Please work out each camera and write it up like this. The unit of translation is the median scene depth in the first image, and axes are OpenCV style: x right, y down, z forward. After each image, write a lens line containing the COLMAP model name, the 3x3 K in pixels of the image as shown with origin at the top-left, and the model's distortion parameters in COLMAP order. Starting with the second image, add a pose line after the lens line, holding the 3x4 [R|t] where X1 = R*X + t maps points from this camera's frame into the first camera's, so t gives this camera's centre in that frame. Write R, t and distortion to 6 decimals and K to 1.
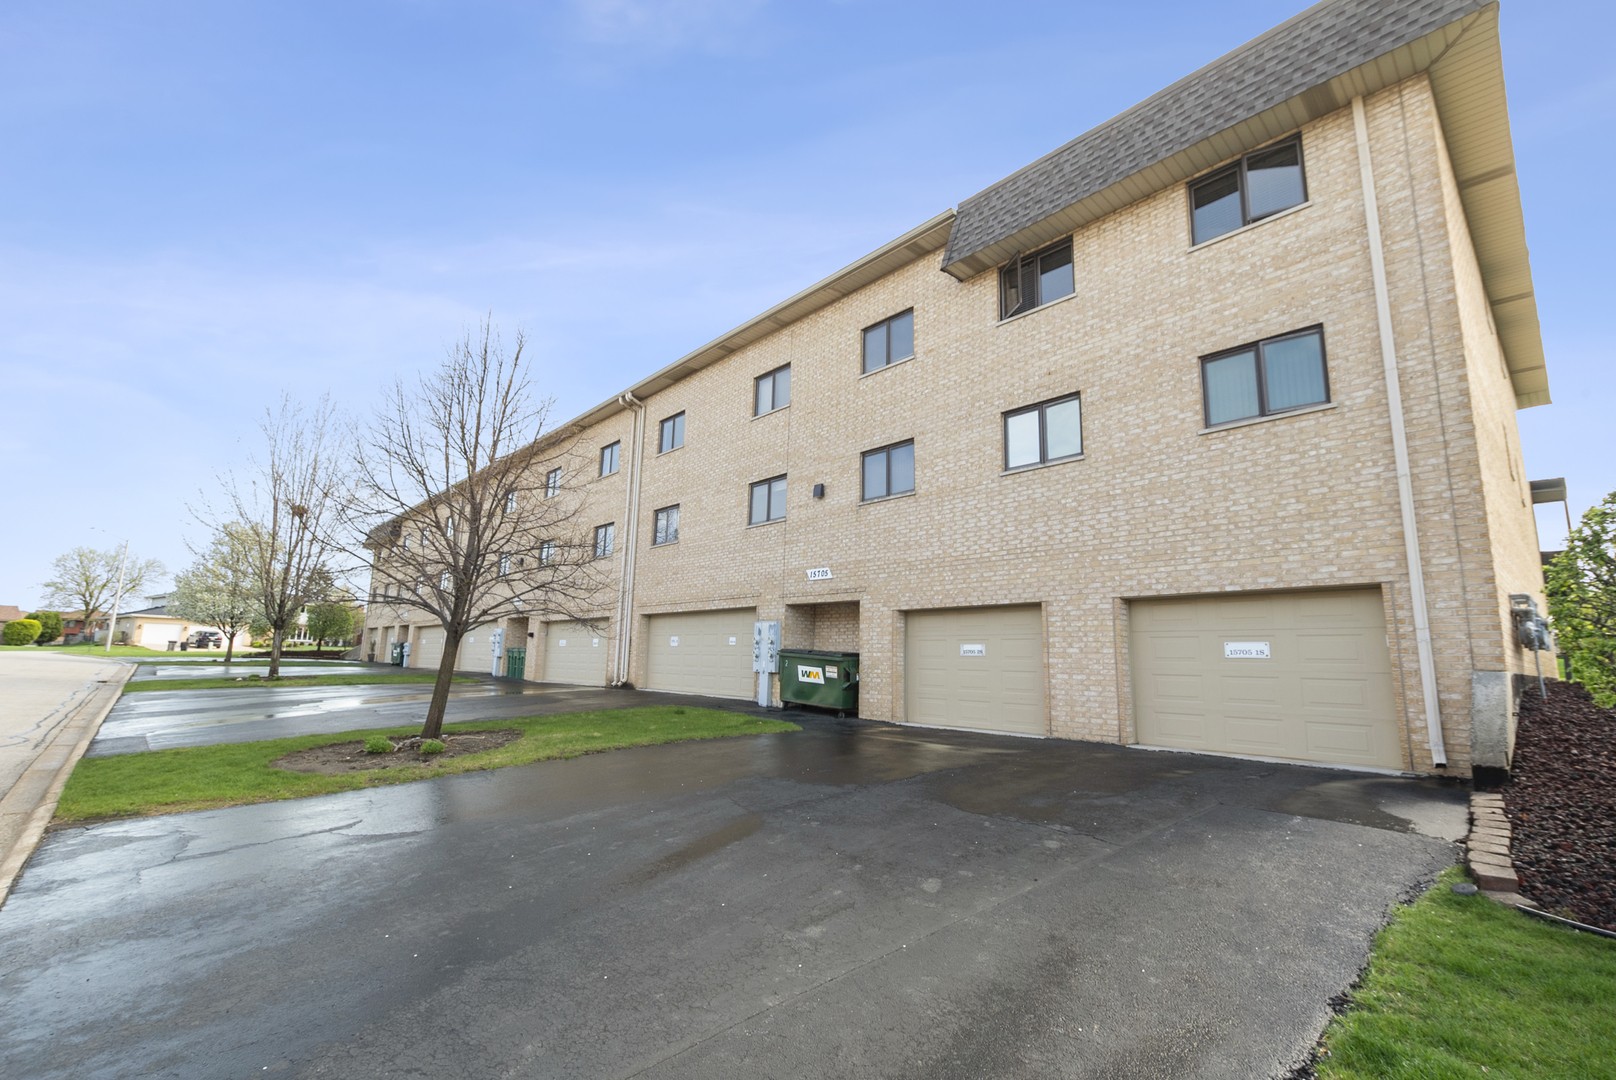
lens RADIAL K [[726.0, 0, 804.8], [0, 726.0, 536.1], [0, 0, 1]] dist [0.005739, -0.002301]
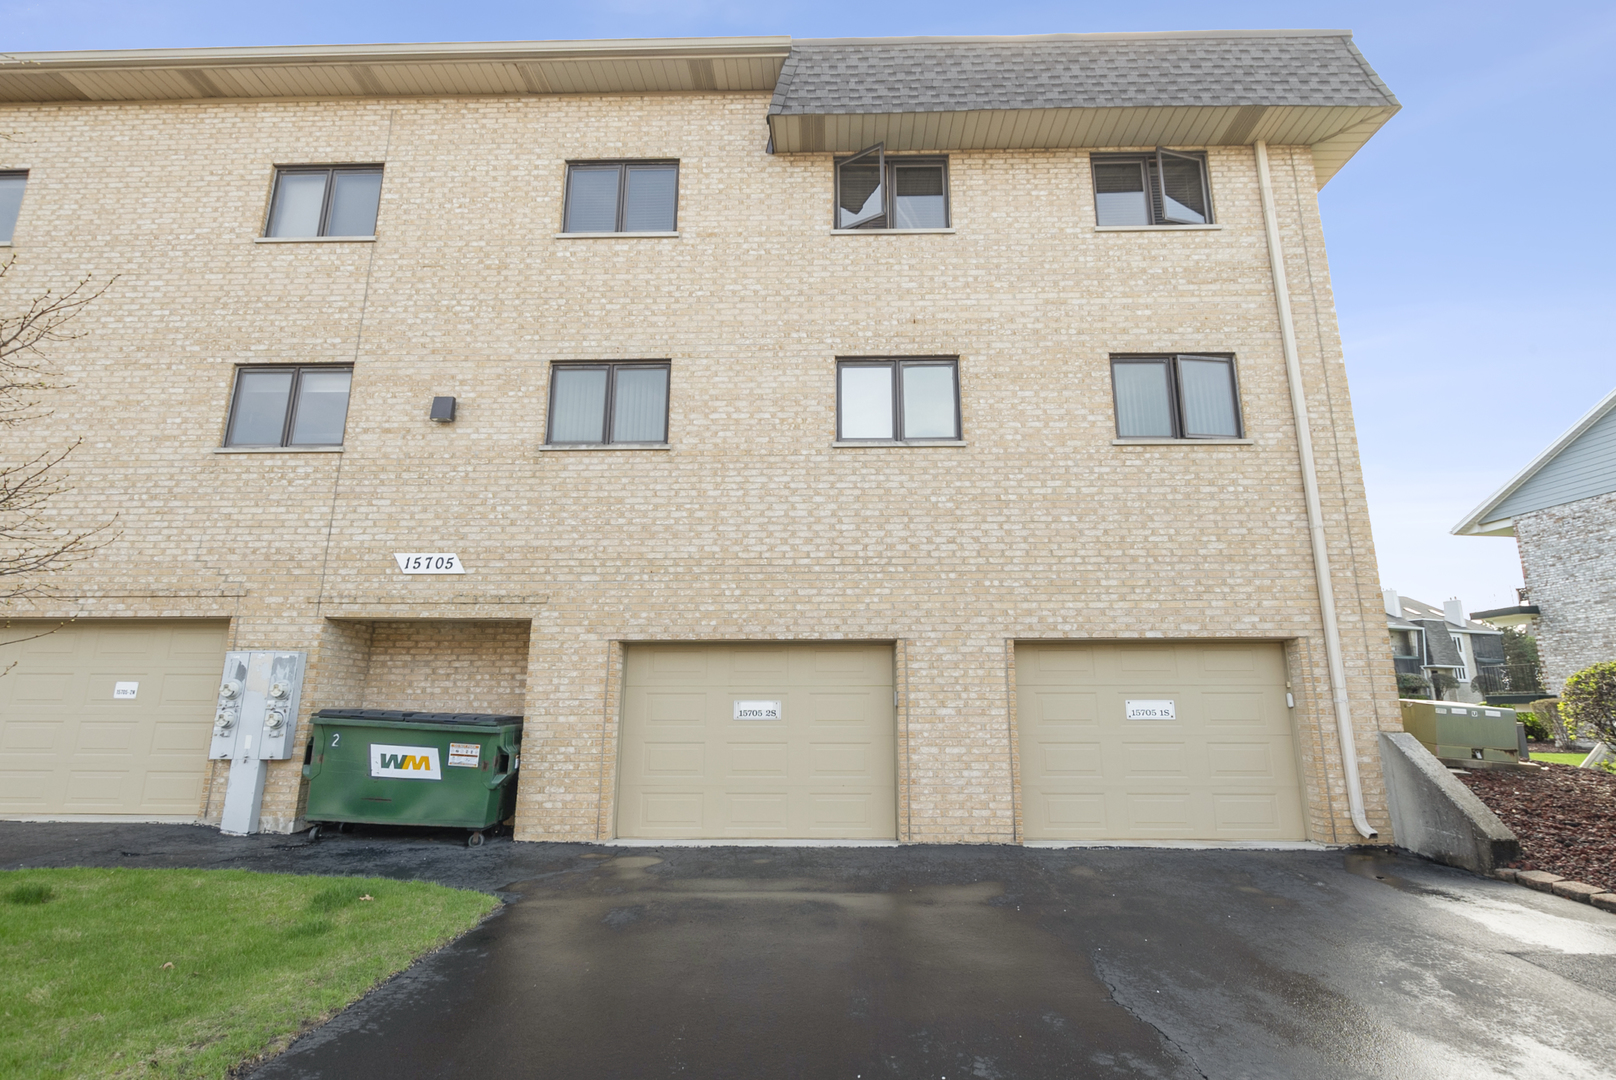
lens RADIAL K [[787.7, 0, 813.4], [0, 787.7, 542.4], [0, 0, 1]] dist [0.000399, -0.000852]
pose [[0.681601, 0.142774, 0.717659, -0.266189], [-0.113206, 0.989546, -0.089346, 0.075128], [-0.722913, -0.020345, 0.690639, 0.546045]]
